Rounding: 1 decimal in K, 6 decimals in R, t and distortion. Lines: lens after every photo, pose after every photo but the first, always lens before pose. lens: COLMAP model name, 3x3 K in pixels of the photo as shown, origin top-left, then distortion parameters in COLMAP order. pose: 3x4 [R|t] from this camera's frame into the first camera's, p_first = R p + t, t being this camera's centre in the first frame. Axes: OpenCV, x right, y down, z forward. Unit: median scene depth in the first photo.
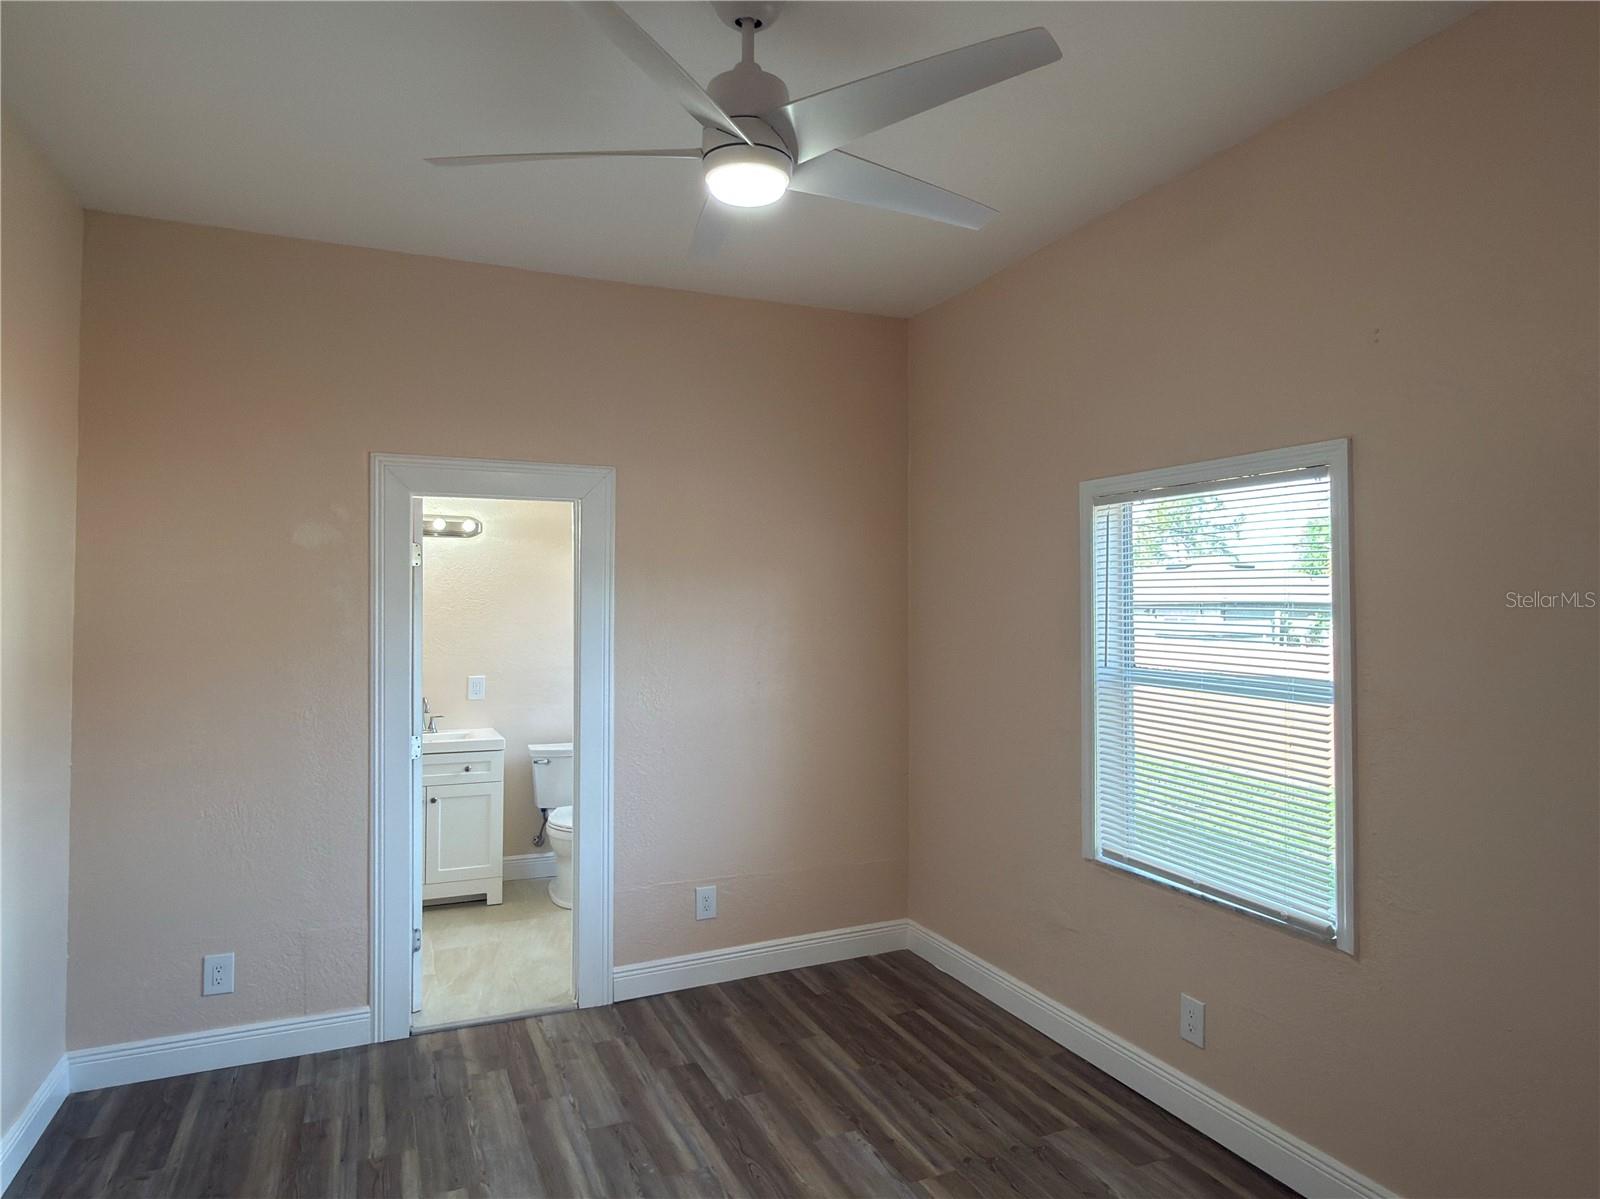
lens RADIAL K [[945.9, 0, 801.8], [0, 945.9, 594.4], [0, 0, 1]] dist [-0.015704, -0.003033]
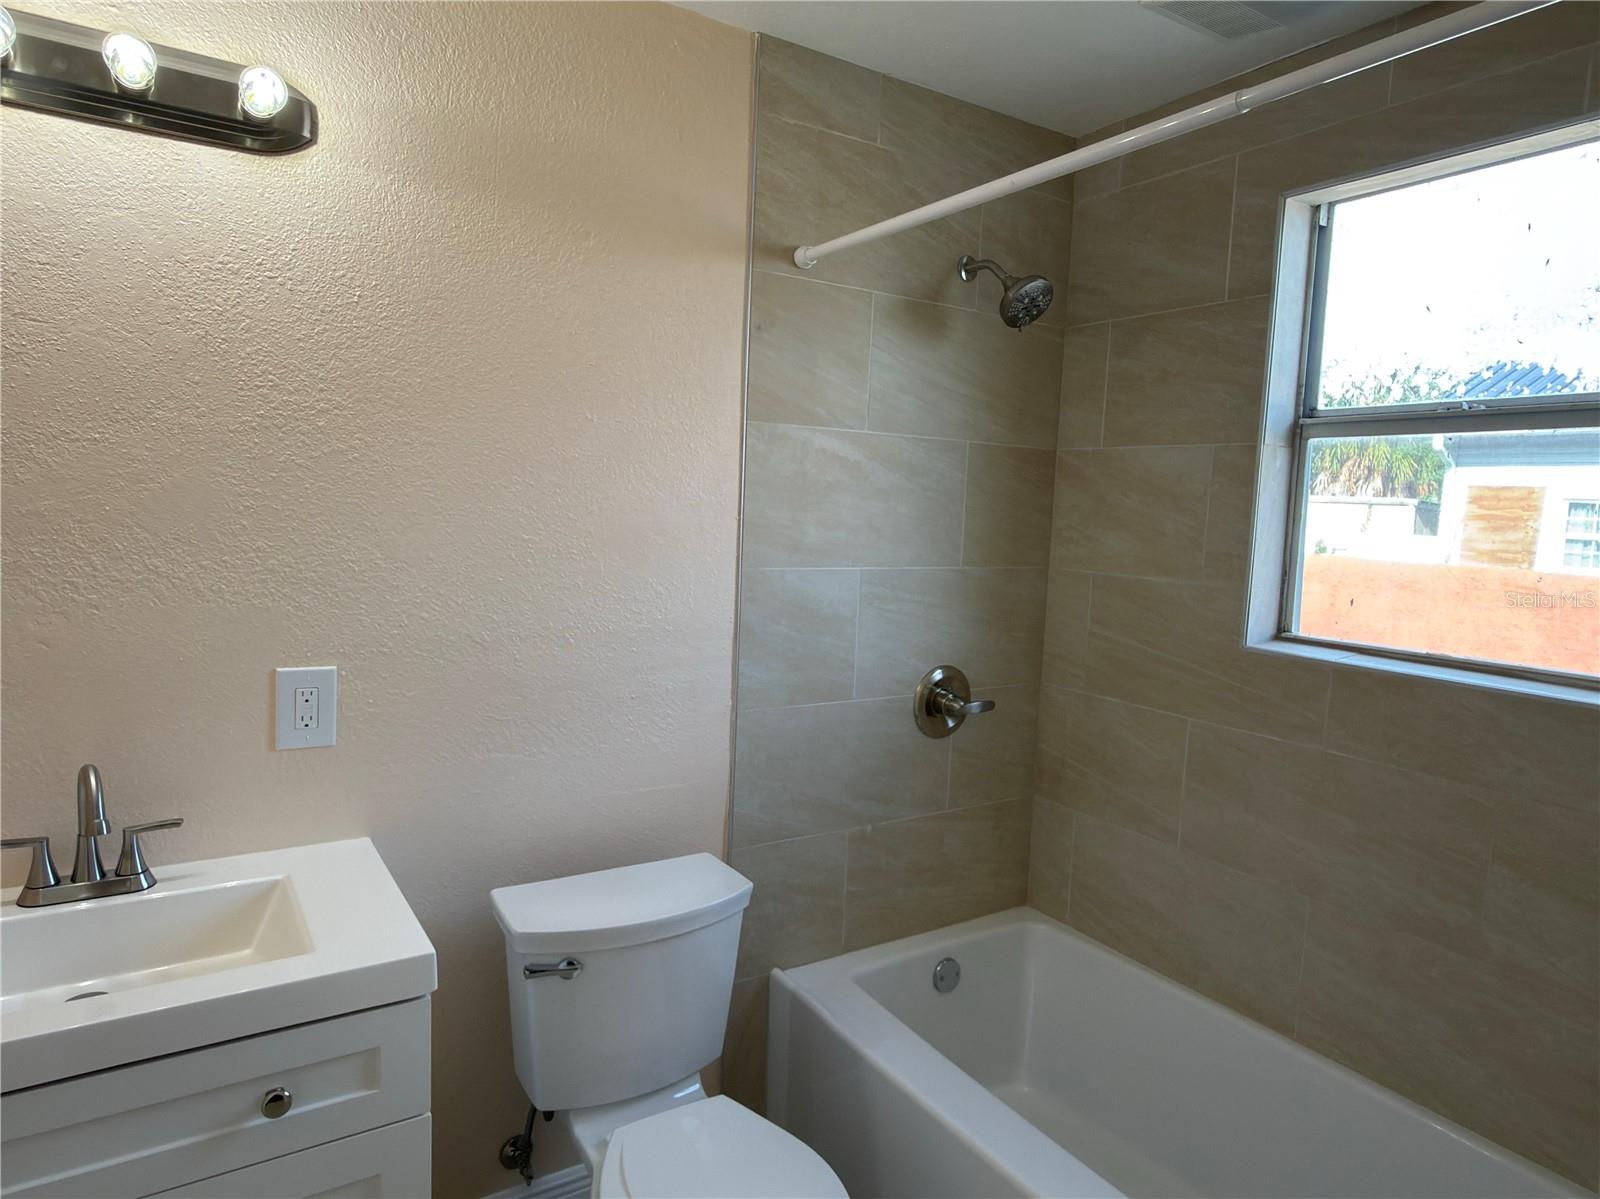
lens RADIAL K [[976.7, 0, 800.0], [0, 976.7, 599.5], [0, 0, 1]] dist [-0.000412, -0.000103]
pose [[0.989566, 0.023188, 0.142204, -0.245643], [-0.040523, 0.991916, 0.120250, 0.025369], [-0.138266, -0.124758, 0.982506, 0.709528]]
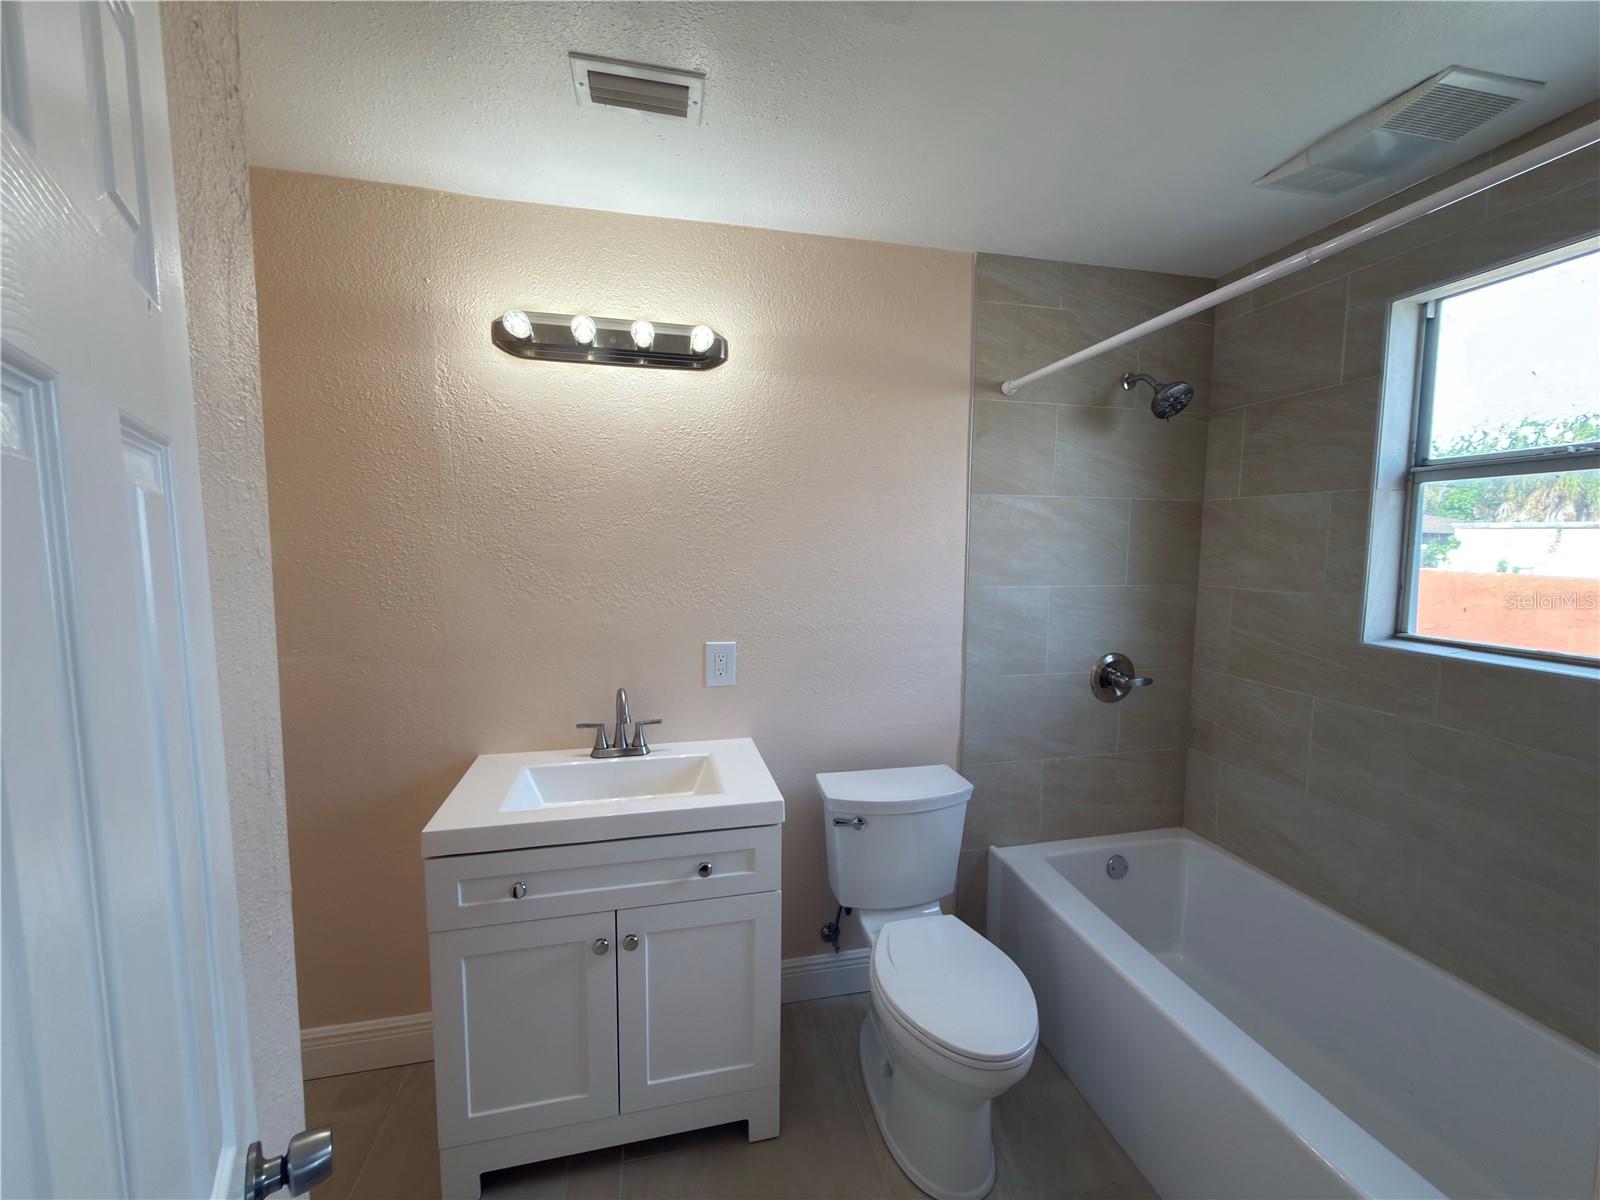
lens RADIAL K [[643.9, 0, 801.1], [0, 643.9, 596.4], [0, 0, 1]] dist [0.001594, 0.000350]
pose [[0.979501, 0.022471, -0.200180, -0.235533], [-0.001046, 0.994313, 0.106496, 0.023517], [0.201435, -0.104103, 0.973954, 0.679340]]
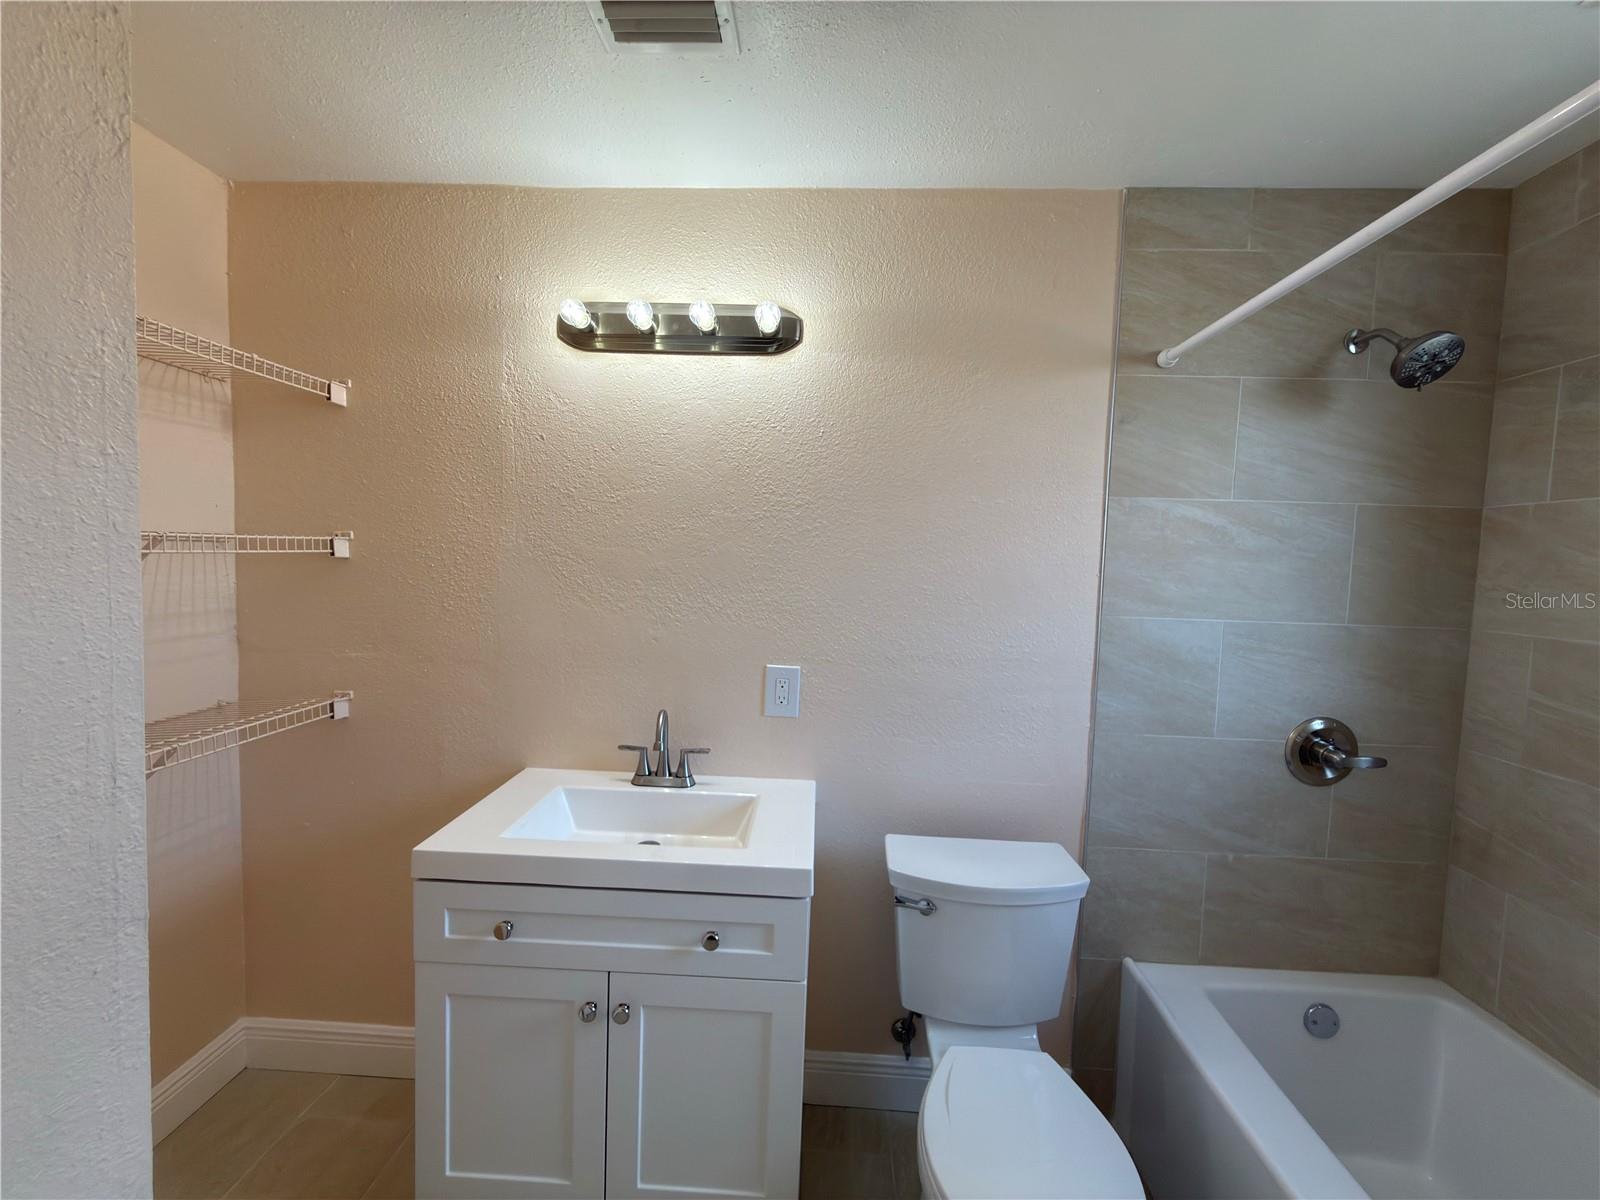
lens RADIAL K [[641.3, 0, 804.7], [0, 641.3, 598.2], [0, 0, 1]] dist [0.003123, -0.000537]
pose [[0.889981, 0.052835, -0.452927, -0.202270], [-0.020793, 0.996934, 0.075437, 0.031198], [0.455523, -0.057720, 0.888351, 0.749947]]
